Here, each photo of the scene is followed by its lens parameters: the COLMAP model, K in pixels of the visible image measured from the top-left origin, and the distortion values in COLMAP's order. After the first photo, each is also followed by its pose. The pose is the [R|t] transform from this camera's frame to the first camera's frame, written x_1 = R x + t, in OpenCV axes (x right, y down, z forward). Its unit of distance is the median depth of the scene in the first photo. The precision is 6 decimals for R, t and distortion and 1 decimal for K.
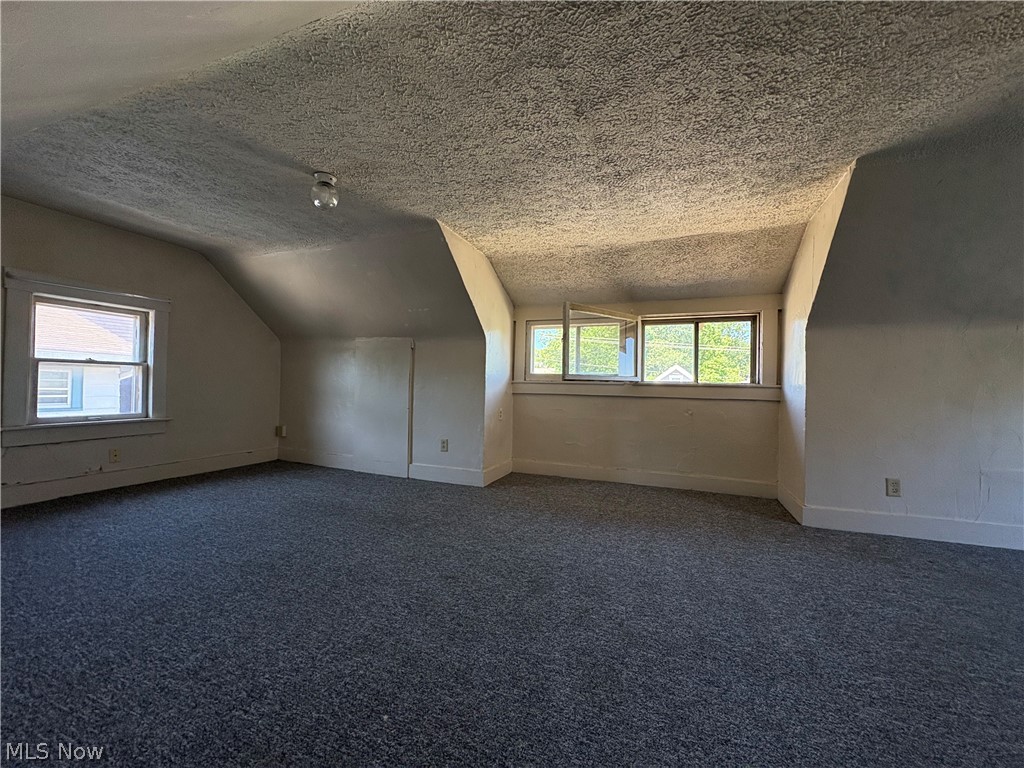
lens RADIAL K [[405.6, 0, 511.3], [0, 405.6, 382.9], [0, 0, 1]] dist [-0.002887, -0.000340]
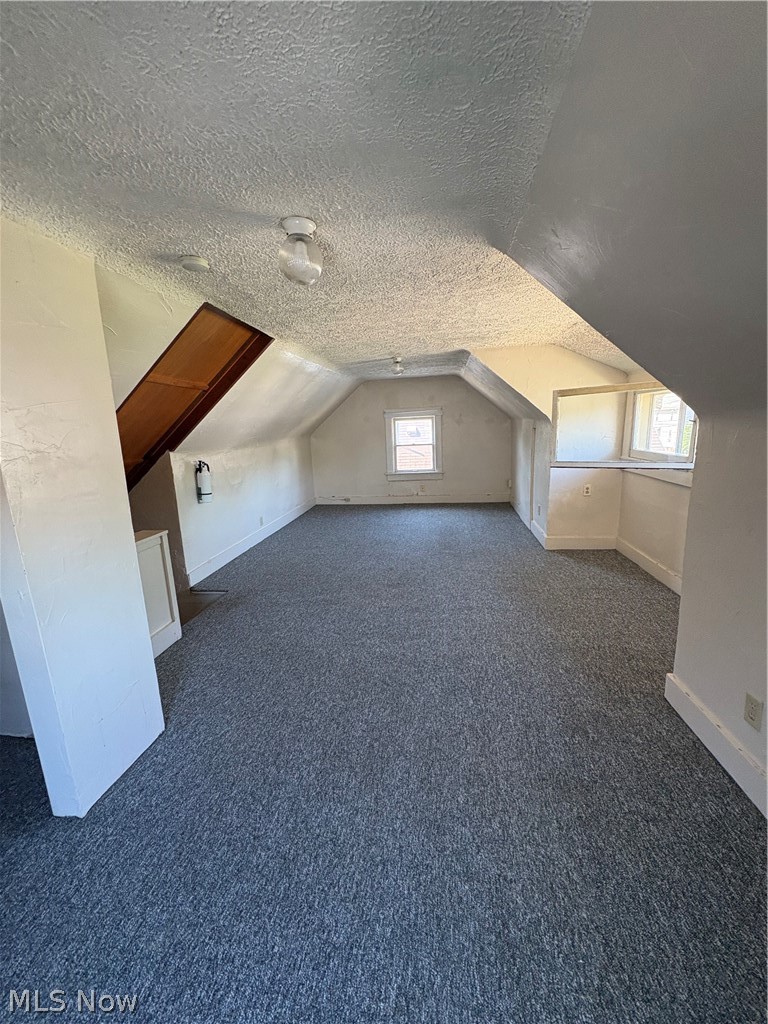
lens RADIAL K [[405.6, 0, 384.8], [0, 405.6, 513.5], [0, 0, 1]] dist [-0.002887, -0.000340]
pose [[0.232264, 0.176059, -0.956586, 1.245906], [0.058967, 0.979124, 0.194525, -0.140048], [0.970864, -0.101588, 0.217034, 0.391378]]
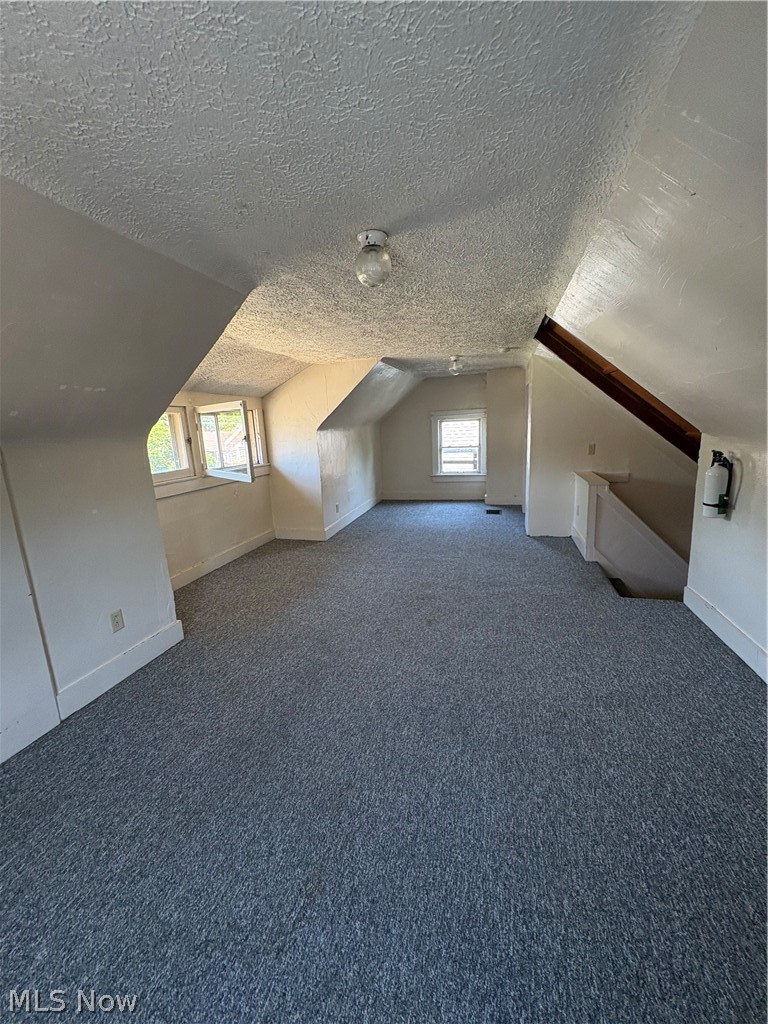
lens RADIAL K [[405.6, 0, 388.1], [0, 405.6, 511.1], [0, 0, 1]] dist [-0.002887, -0.000340]
pose [[-0.113397, -0.219338, 0.969037, -1.044390], [0.026863, 0.974294, 0.223671, -0.175256], [-0.993187, 0.051395, -0.104590, 0.910639]]
